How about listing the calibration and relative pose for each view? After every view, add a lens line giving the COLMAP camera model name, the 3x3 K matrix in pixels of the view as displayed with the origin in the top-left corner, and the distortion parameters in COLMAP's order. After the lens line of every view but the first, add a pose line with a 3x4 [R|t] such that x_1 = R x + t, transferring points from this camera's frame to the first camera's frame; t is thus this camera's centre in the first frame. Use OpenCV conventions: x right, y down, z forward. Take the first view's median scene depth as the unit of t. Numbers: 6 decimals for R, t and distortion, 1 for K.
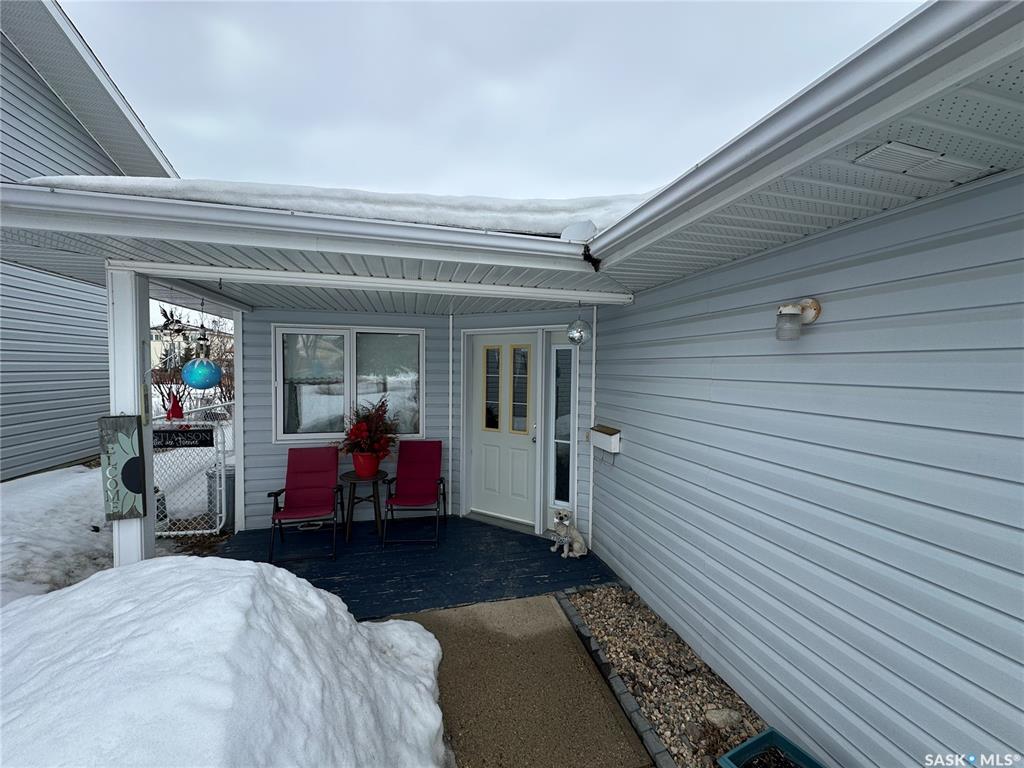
lens RADIAL K [[407.4, 0, 513.8], [0, 407.4, 385.5], [0, 0, 1]] dist [-0.004797, 0.001049]
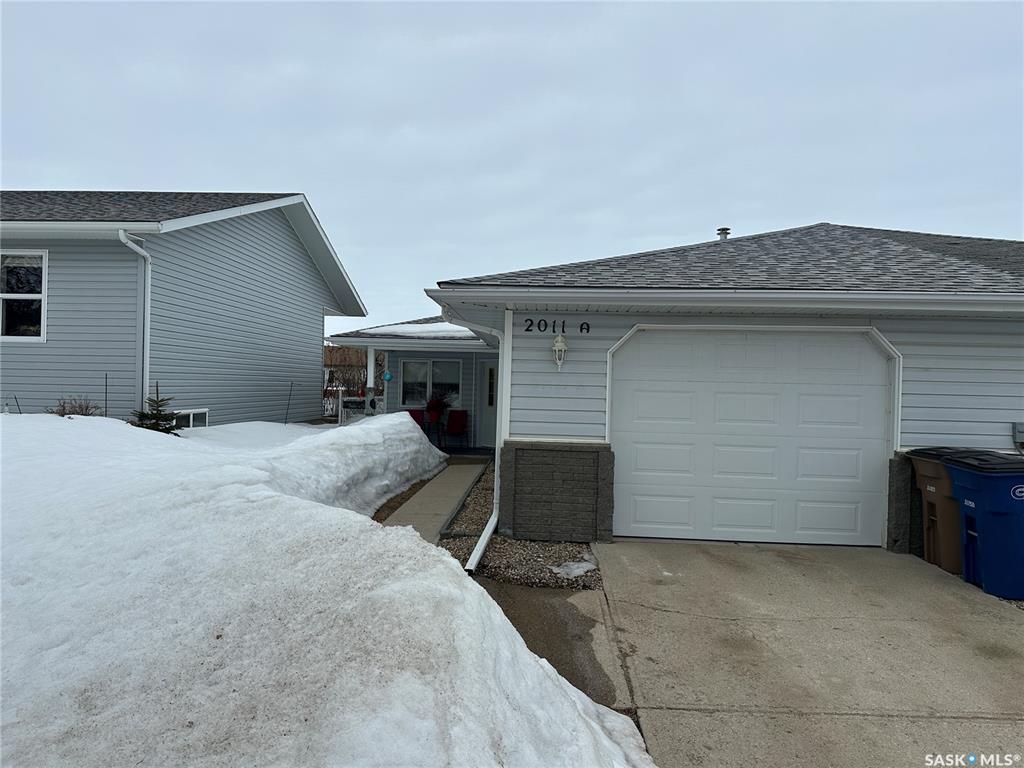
lens RADIAL K [[711.7, 0, 511.3], [0, 711.7, 383.6], [0, 0, 1]] dist [0.065095, -0.078287]
pose [[0.957367, 0.020318, -0.288158, 1.125033], [-0.028101, 0.999343, -0.022897, 0.070862], [0.287503, 0.030019, 0.957309, -2.547170]]
